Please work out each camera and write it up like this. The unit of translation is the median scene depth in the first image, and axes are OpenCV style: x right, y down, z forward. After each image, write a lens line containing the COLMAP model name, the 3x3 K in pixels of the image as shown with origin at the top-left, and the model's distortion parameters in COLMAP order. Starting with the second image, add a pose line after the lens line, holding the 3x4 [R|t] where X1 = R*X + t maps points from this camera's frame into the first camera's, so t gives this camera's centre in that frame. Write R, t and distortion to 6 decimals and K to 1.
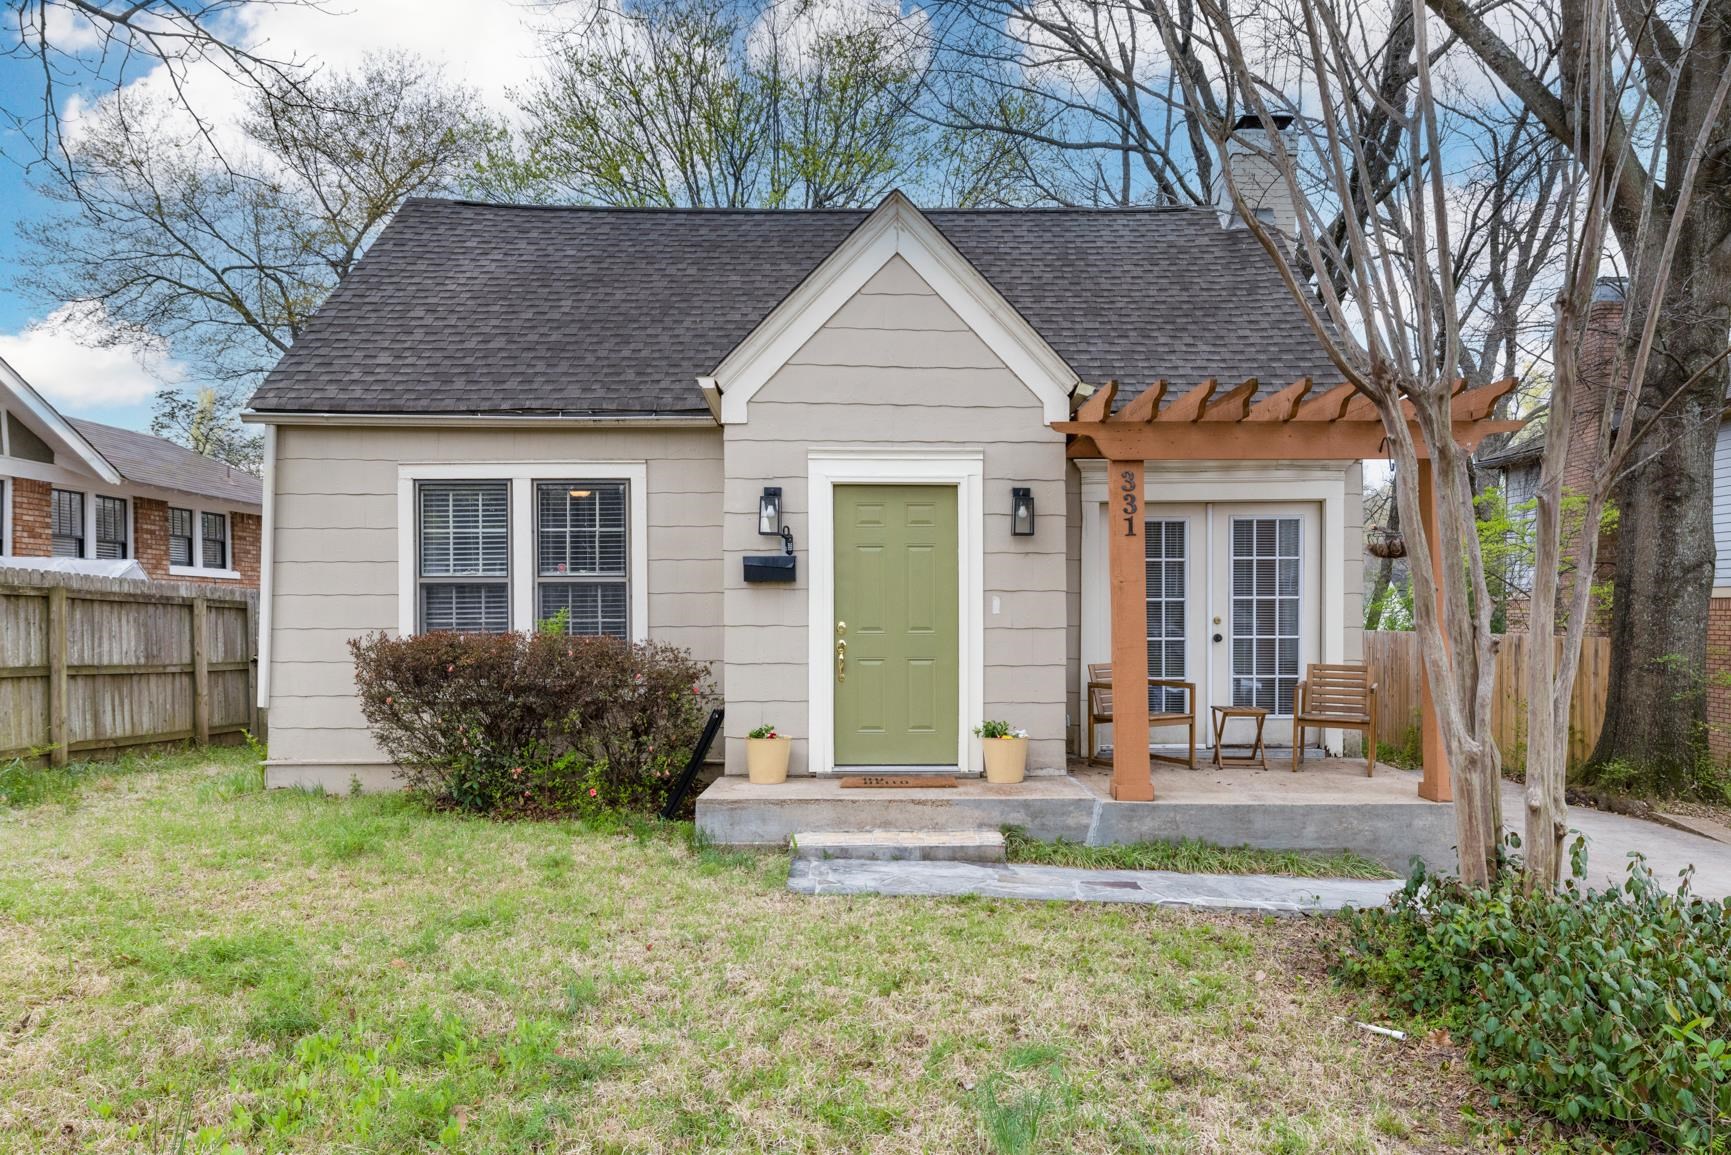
lens RADIAL K [[1219.1, 0, 866.1], [0, 1219.1, 537.5], [0, 0, 1]] dist [0.003994, 0.001549]
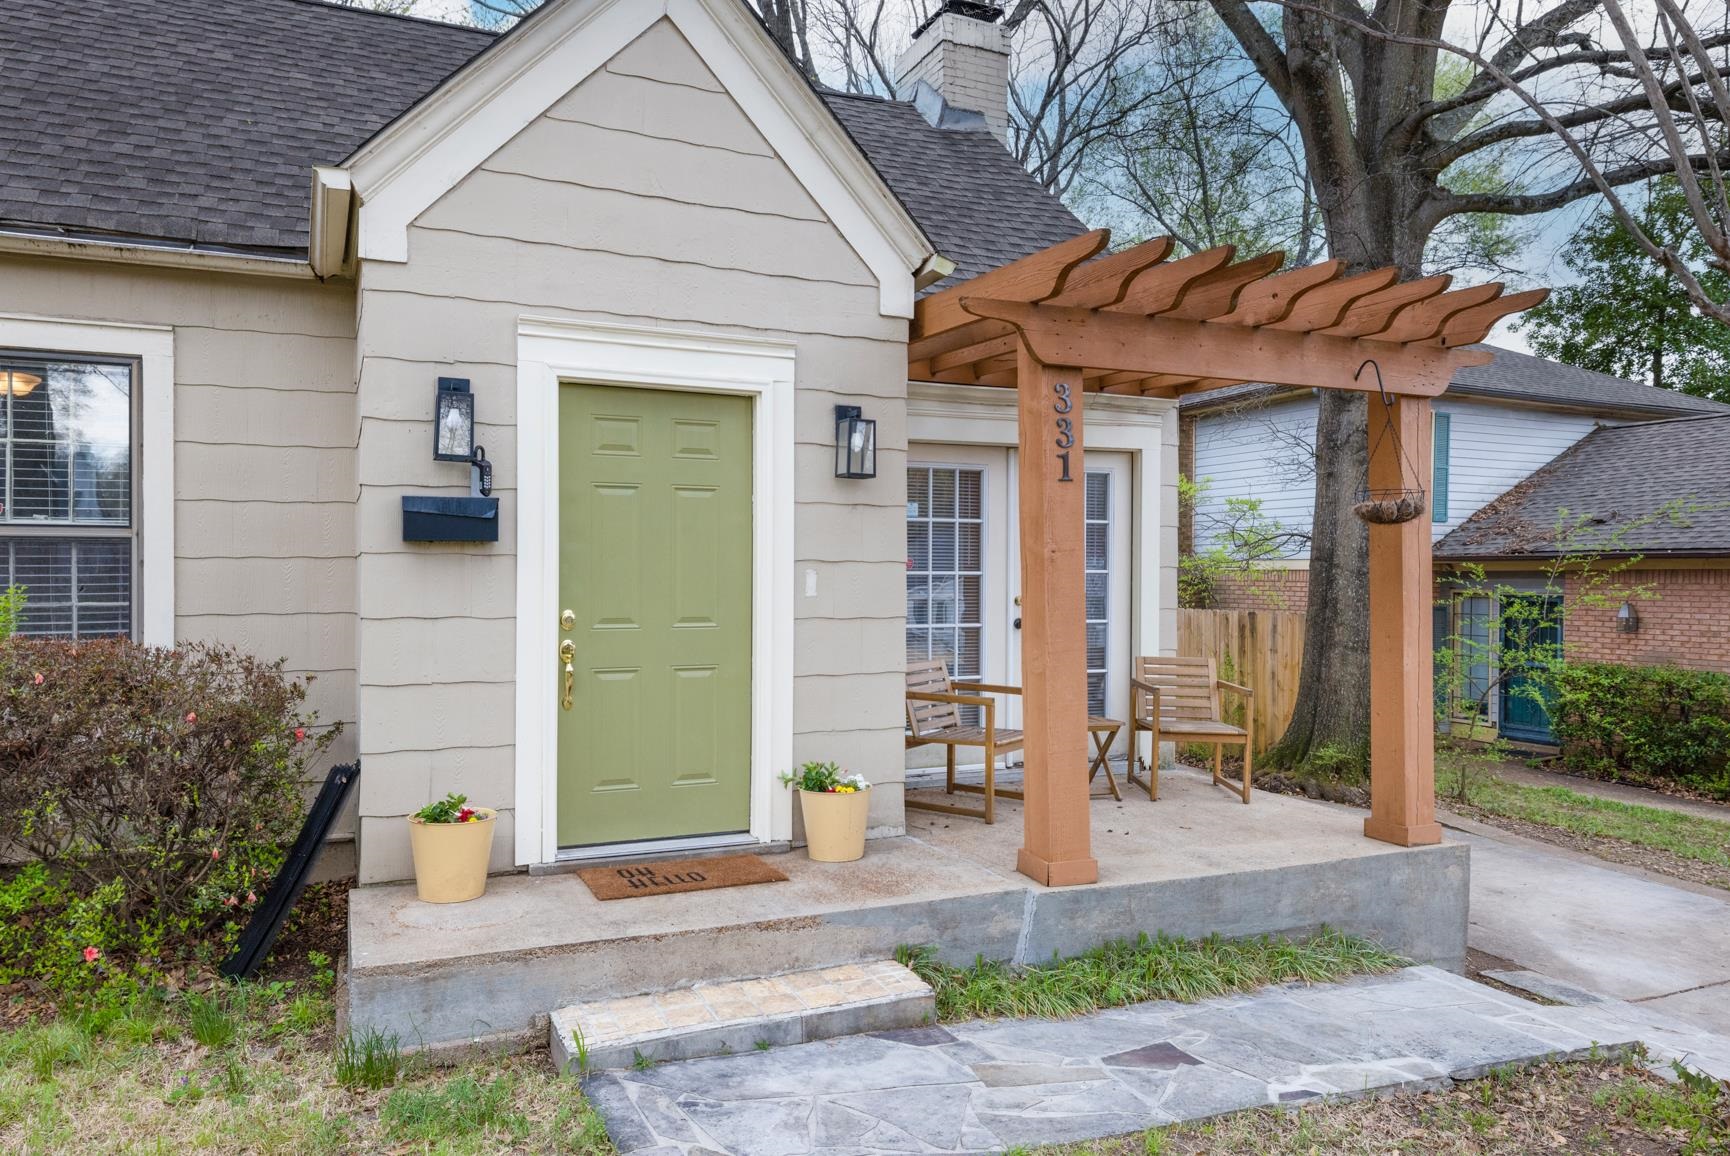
lens RADIAL K [[1218.4, 0, 865.6], [0, 1218.4, 538.1], [0, 0, 1]] dist [0.003994, 0.001549]
pose [[0.914962, 0.017710, 0.403151, -0.130132], [-0.030298, 0.999232, 0.024867, 0.014217], [-0.402401, -0.034967, 0.914796, 0.392315]]
